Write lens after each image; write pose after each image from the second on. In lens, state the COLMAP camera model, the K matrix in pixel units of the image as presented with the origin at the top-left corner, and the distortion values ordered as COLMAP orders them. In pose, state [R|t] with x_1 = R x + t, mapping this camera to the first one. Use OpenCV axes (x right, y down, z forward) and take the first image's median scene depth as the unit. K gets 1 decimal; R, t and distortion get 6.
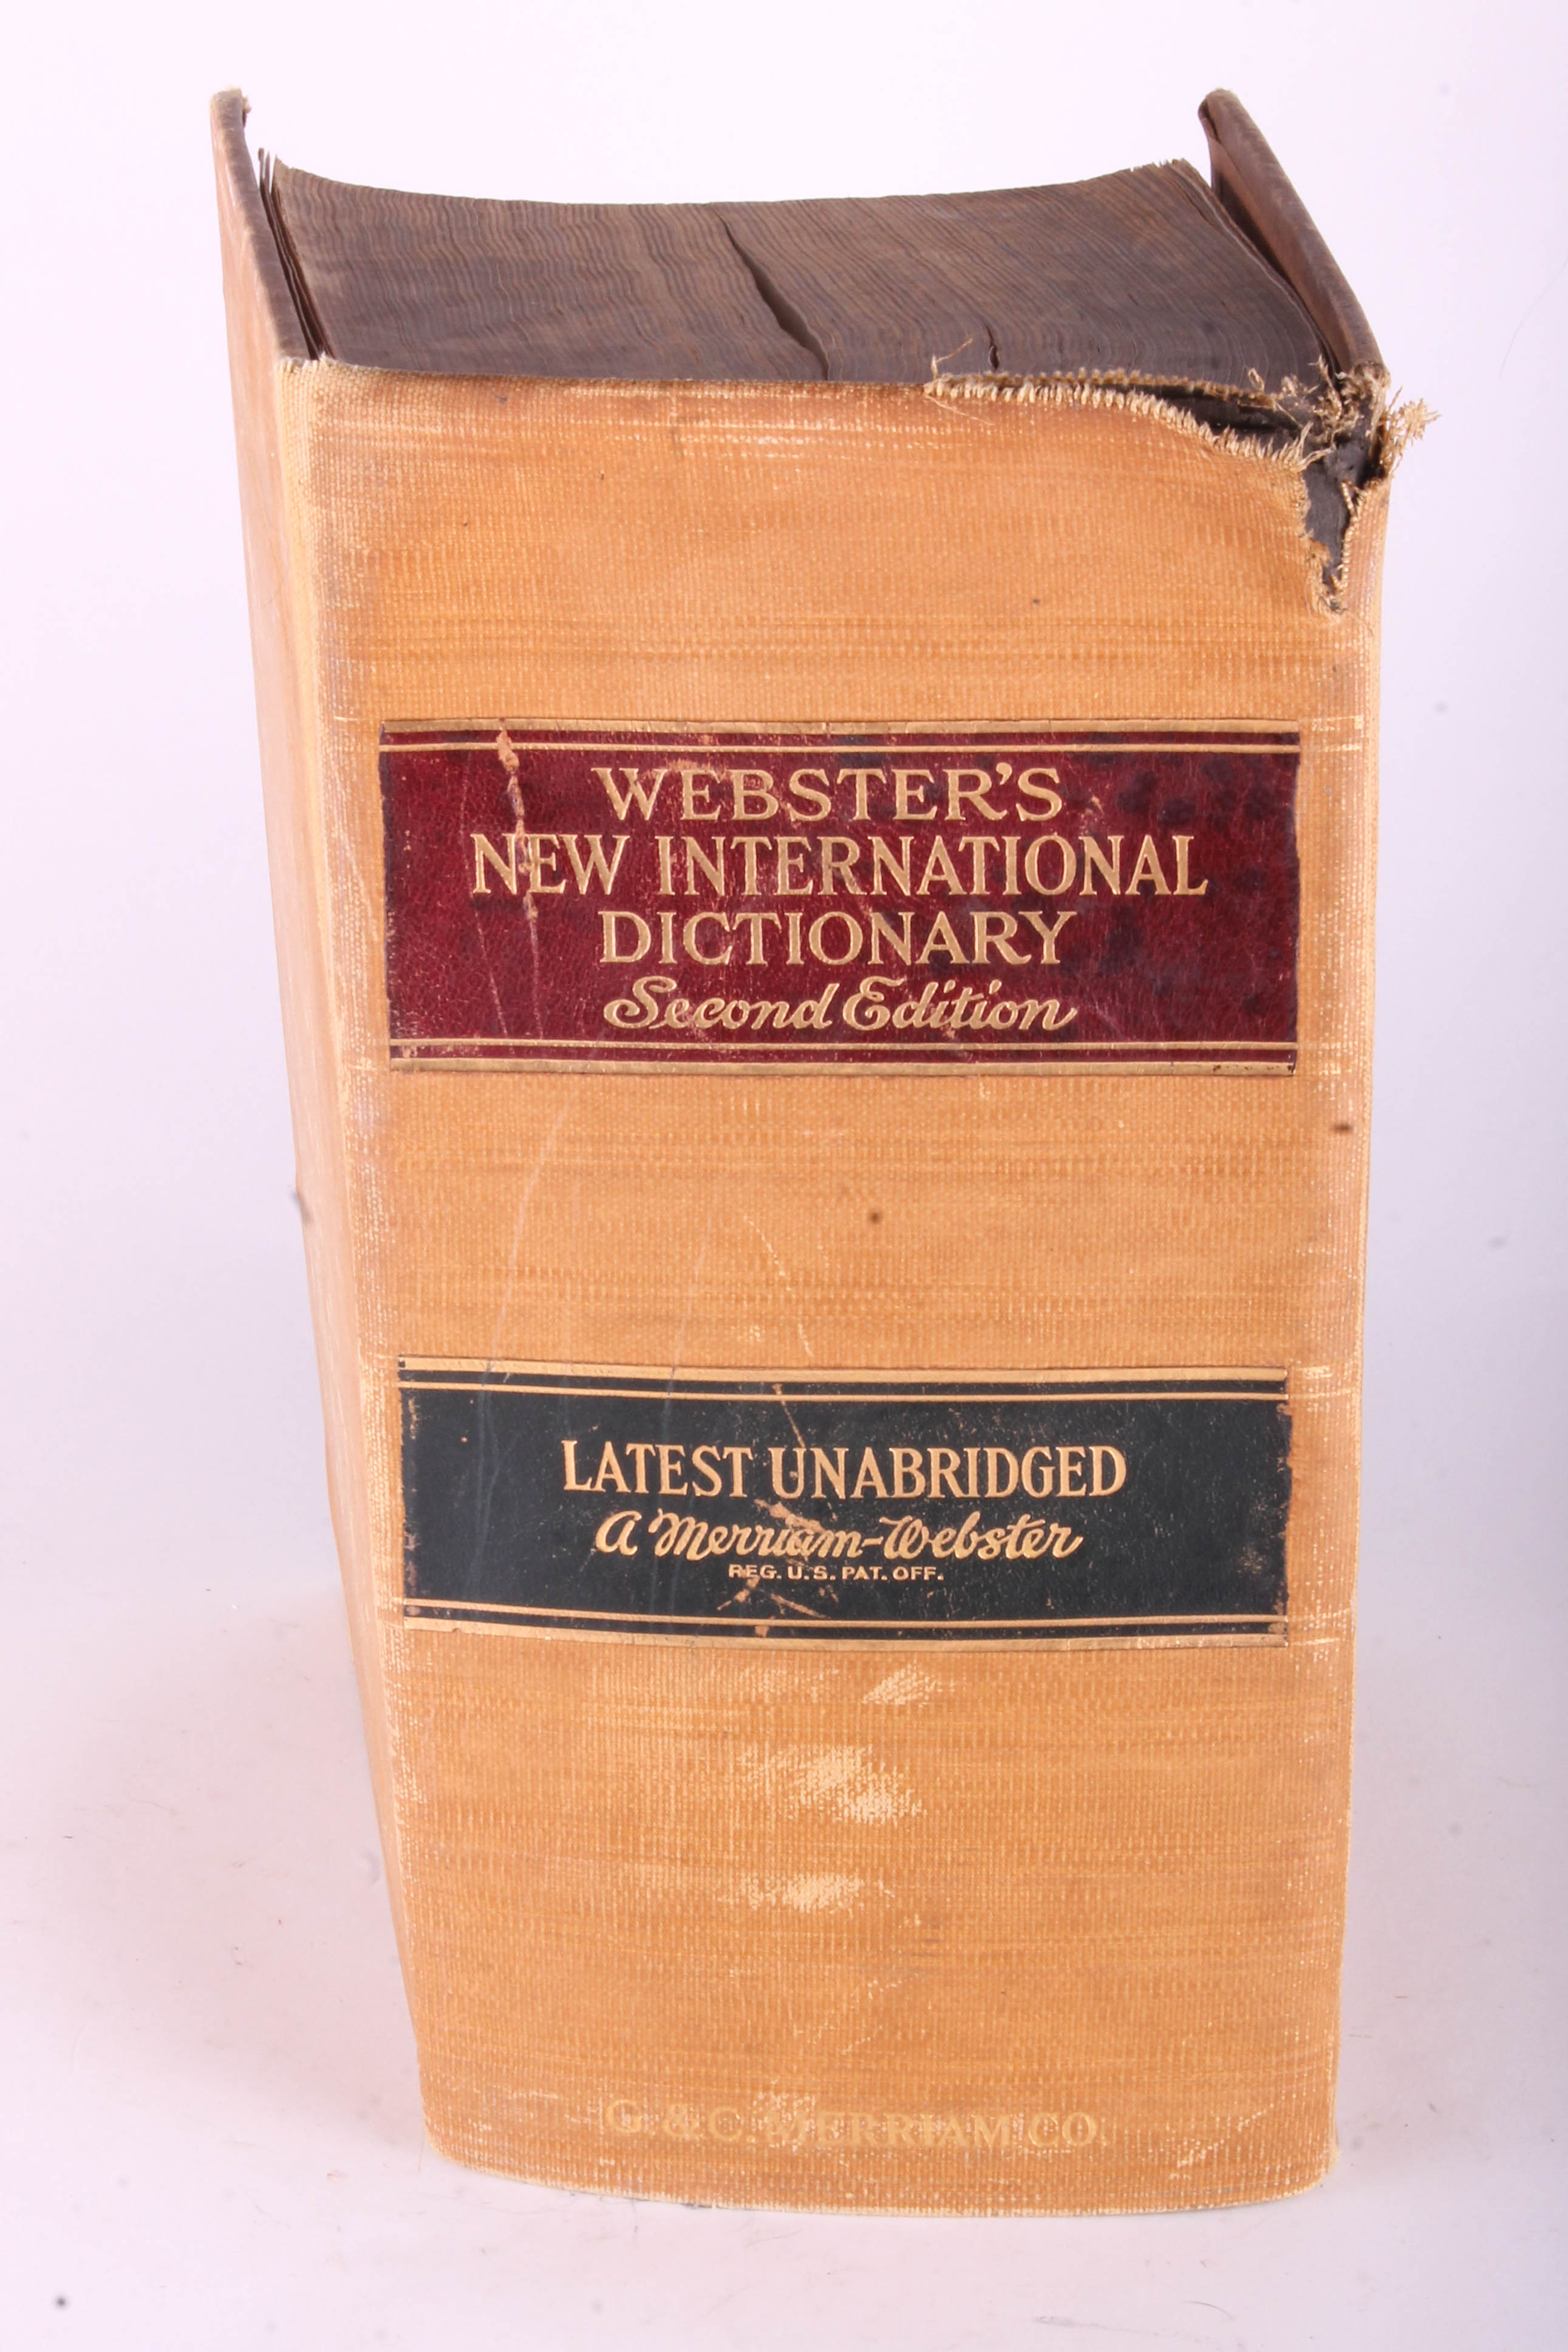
lens RADIAL K [[6475.9, 0, 781.2], [0, 6475.9, 1176.2], [0, 0, 1]] dist [0.059541, 0.000000]
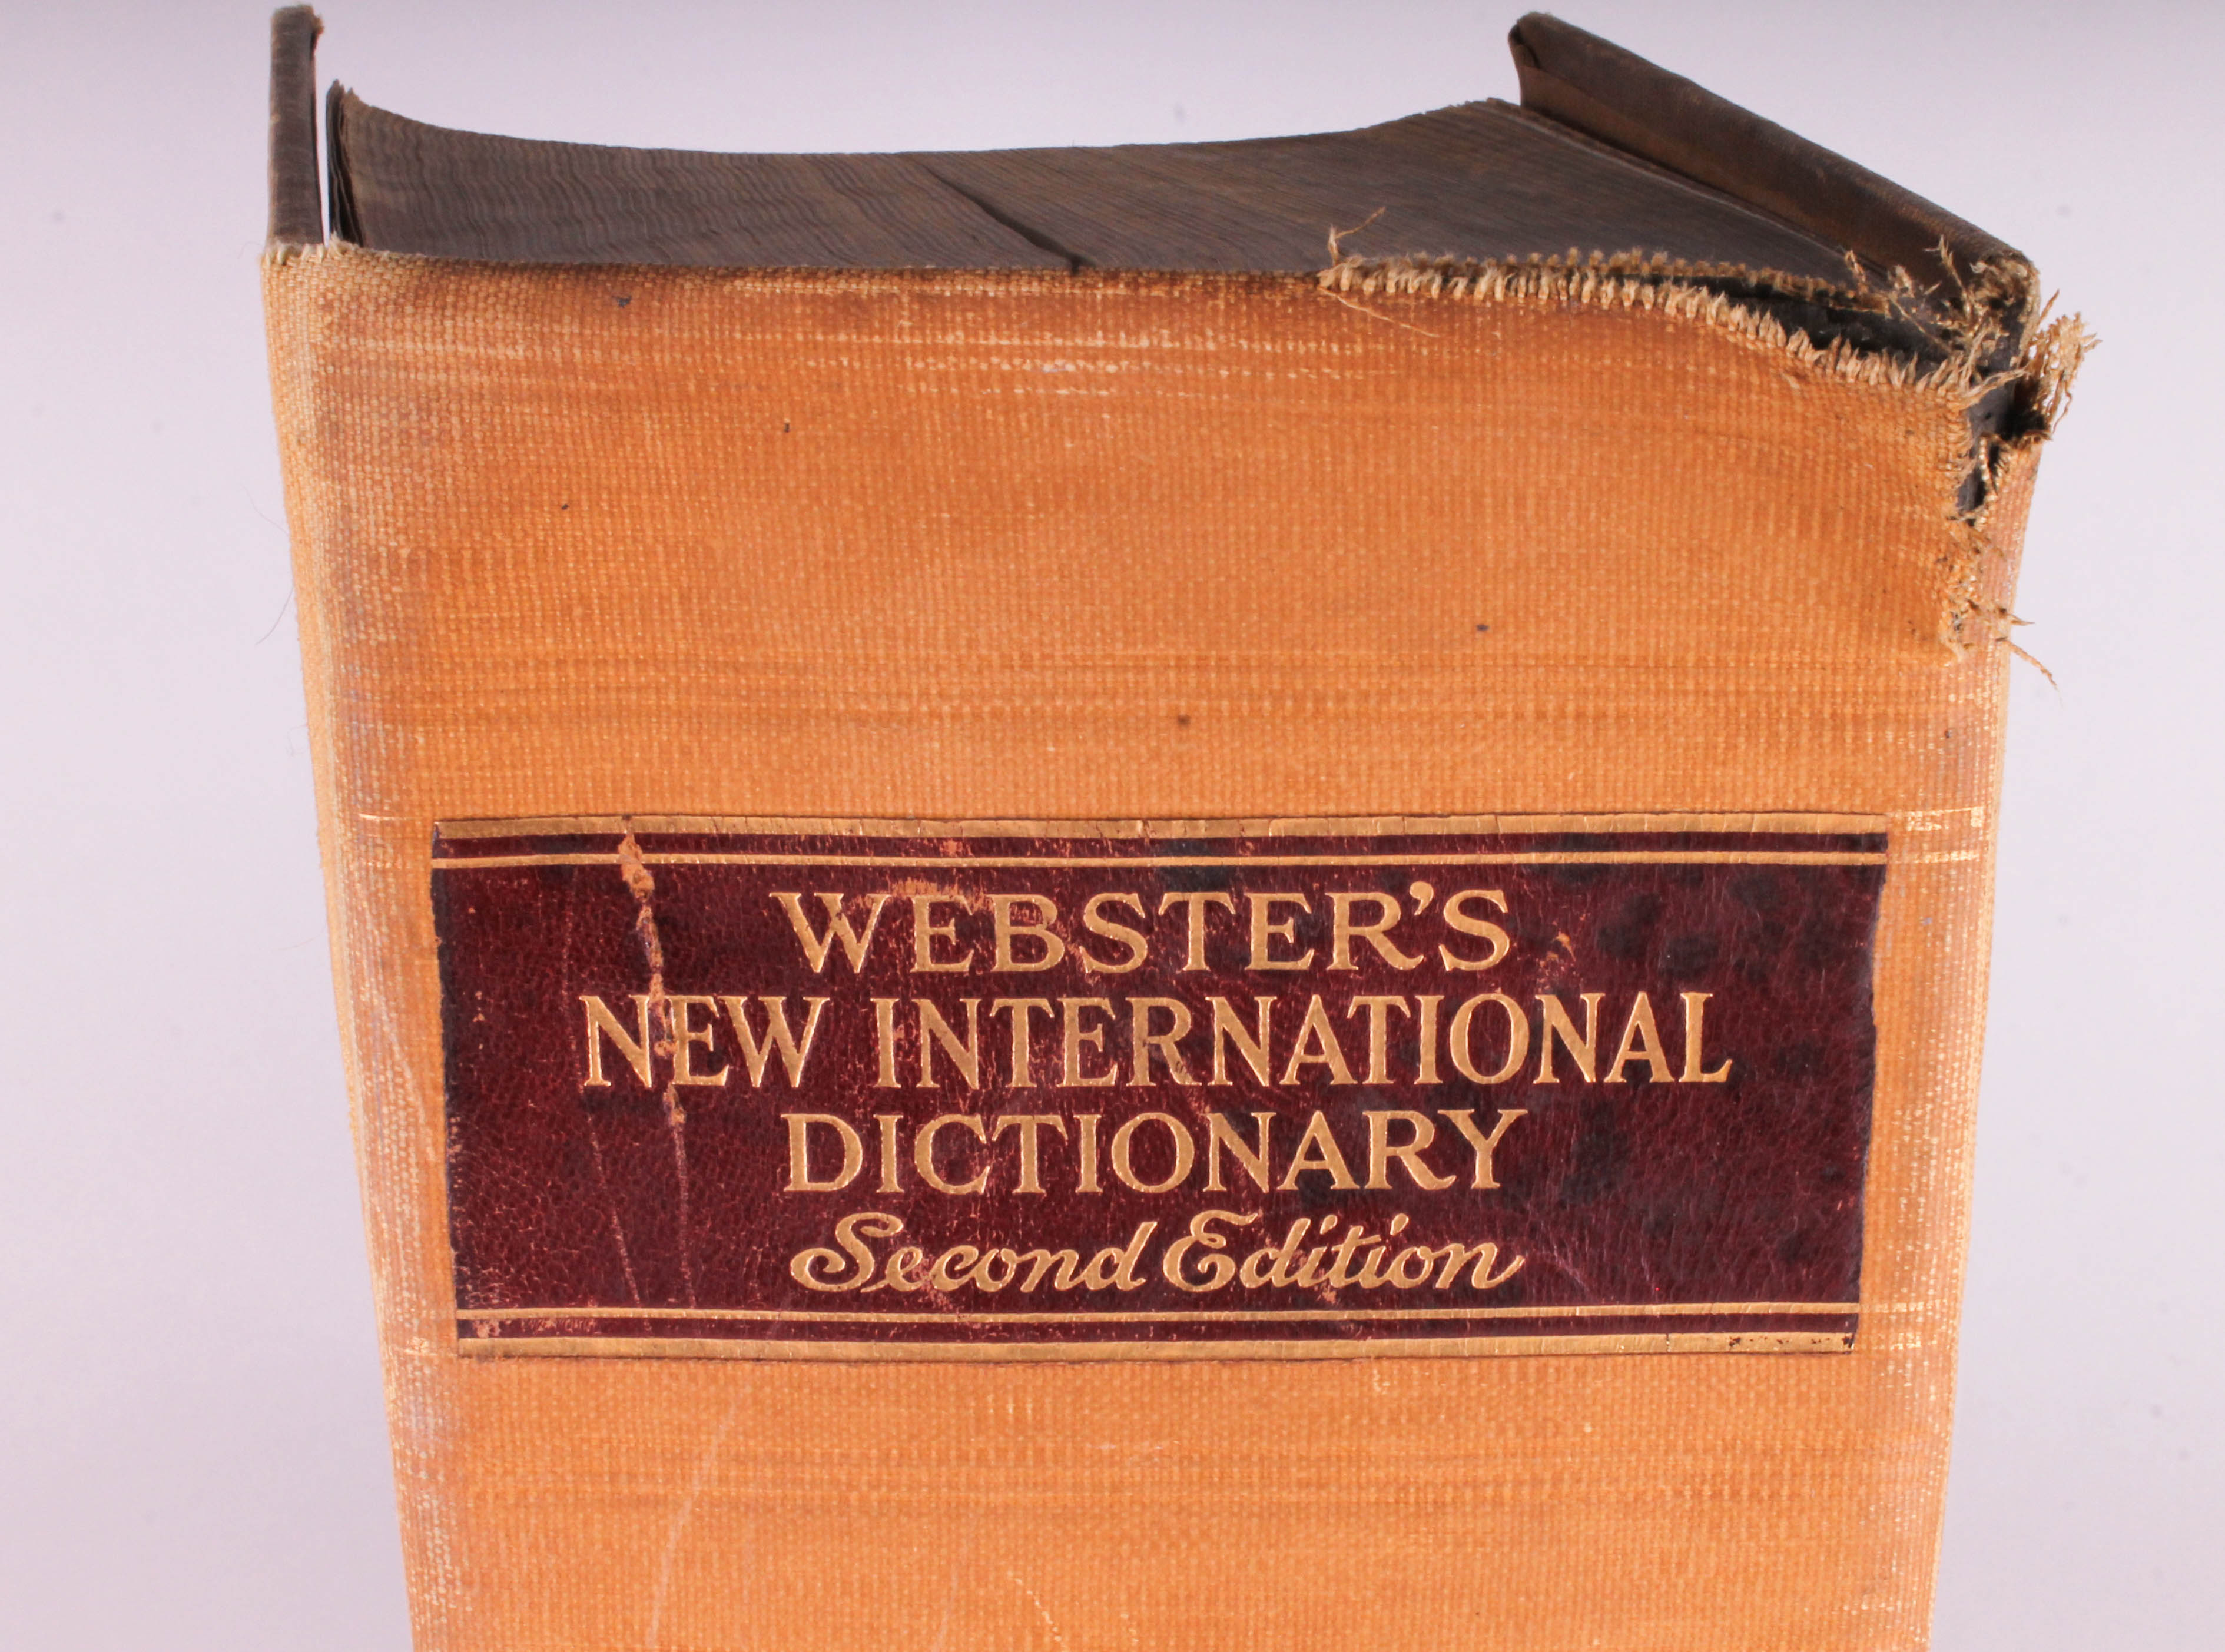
lens RADIAL K [[3116.5, 0, 1116.8], [0, 3116.5, 828.3], [0, 0, 1]] dist [-0.060253, 0.000000]
pose [[0.995406, -0.006802, 0.095497, -0.024558], [0.010527, 0.999201, -0.038560, -0.057350], [-0.095158, 0.039388, 0.994683, 0.695267]]
